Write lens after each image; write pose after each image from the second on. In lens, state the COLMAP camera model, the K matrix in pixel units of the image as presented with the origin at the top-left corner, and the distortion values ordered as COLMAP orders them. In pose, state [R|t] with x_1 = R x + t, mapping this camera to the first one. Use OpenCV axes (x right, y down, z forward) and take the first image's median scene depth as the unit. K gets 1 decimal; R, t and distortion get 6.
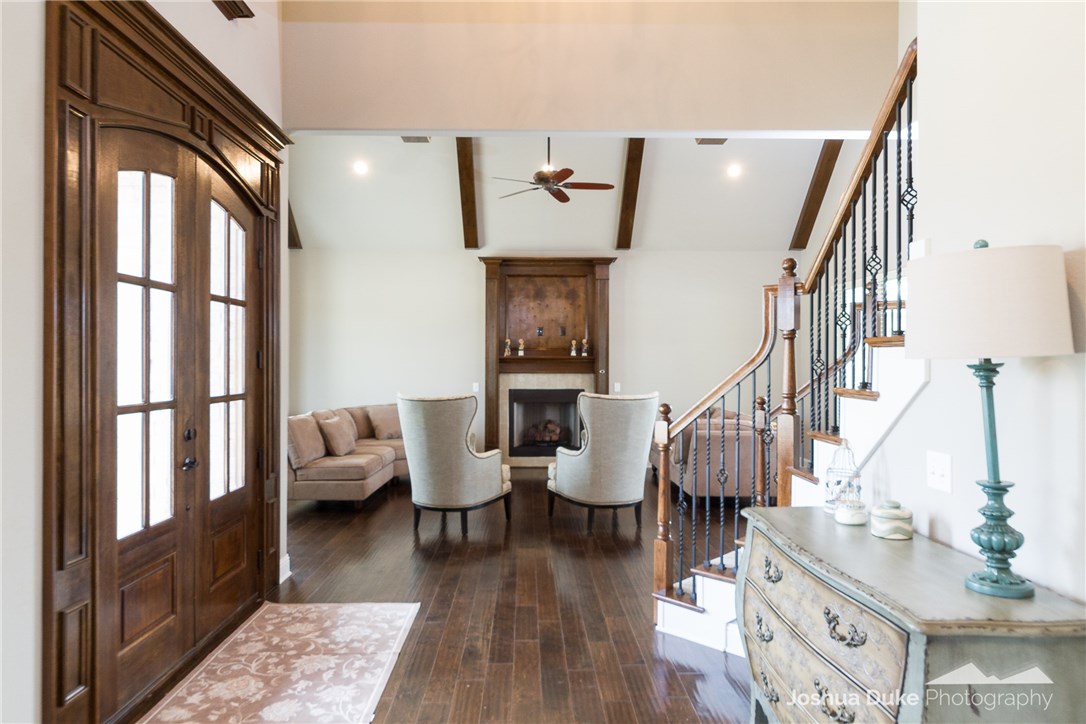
lens RADIAL K [[649.2, 0, 520.7], [0, 649.2, 359.8], [0, 0, 1]] dist [0.003809, 0.002202]
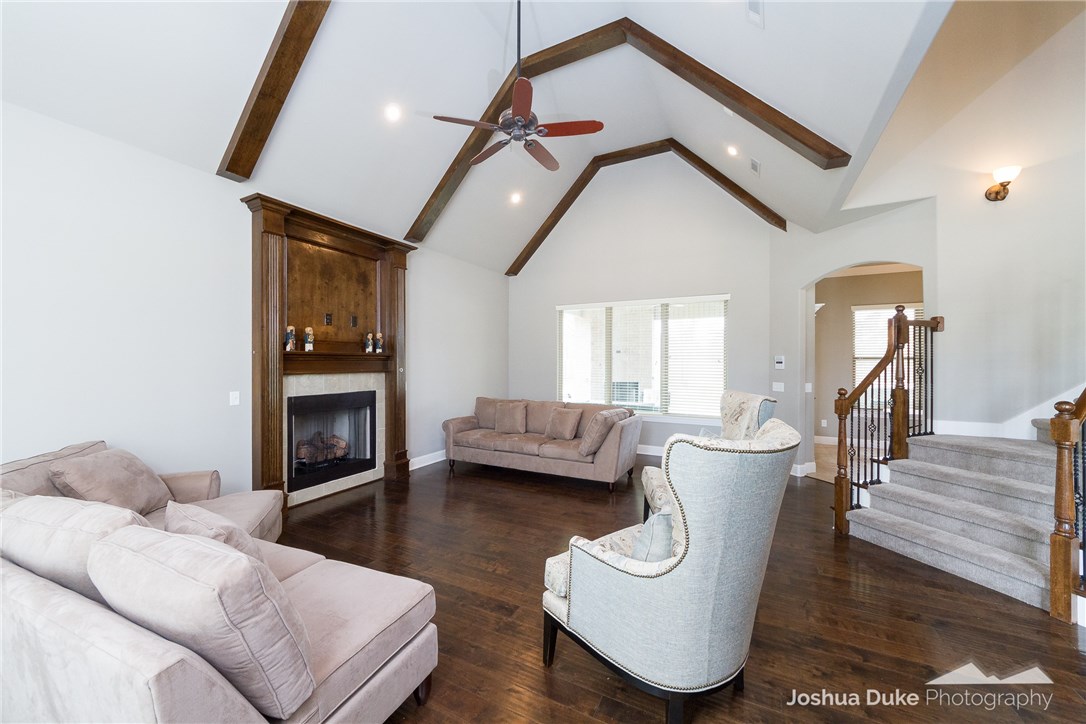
lens RADIAL K [[409.5, 0, 539.4], [0, 409.5, 363.4], [0, 0, 1]] dist [-0.000598, -0.000140]
pose [[0.457080, -0.004829, 0.889412, -0.288184], [0.000043, 0.999985, 0.005407, 0.005615], [-0.889425, -0.002433, 0.457074, 0.558825]]
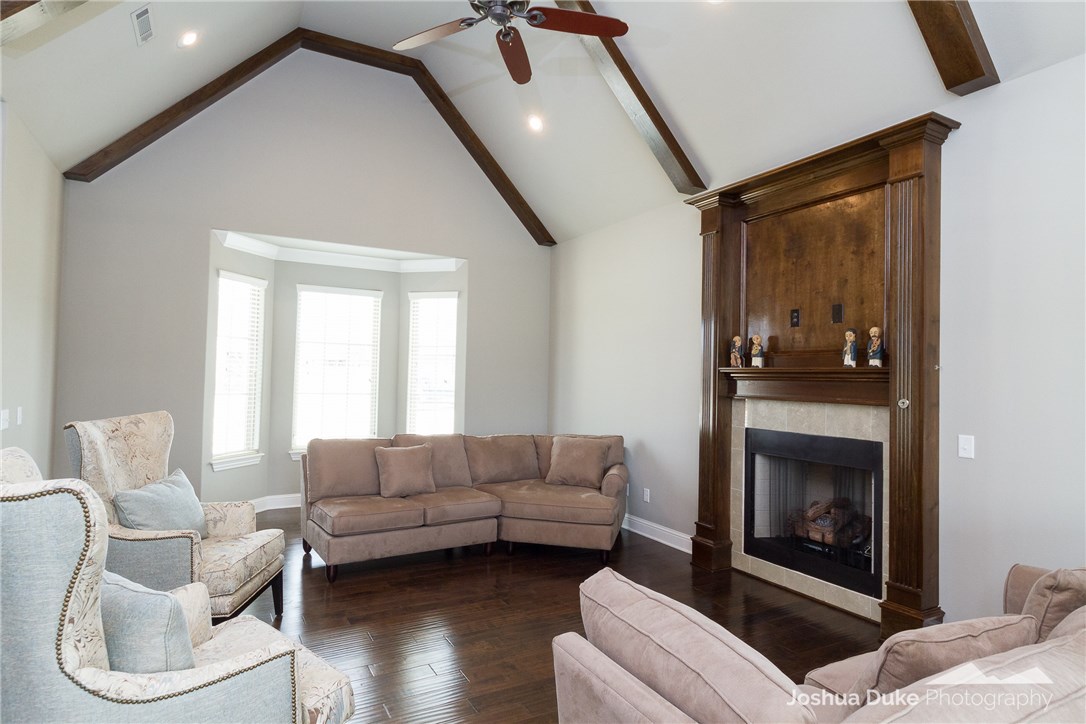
lens RADIAL K [[612.6, 0, 542.2], [0, 612.6, 369.6], [0, 0, 1]] dist [-0.000125, 0.000251]
pose [[0.470929, -0.007780, -0.882137, 0.354142], [-0.001178, 0.999955, -0.009448, 0.000493], [0.882170, 0.005489, 0.470899, 0.607995]]
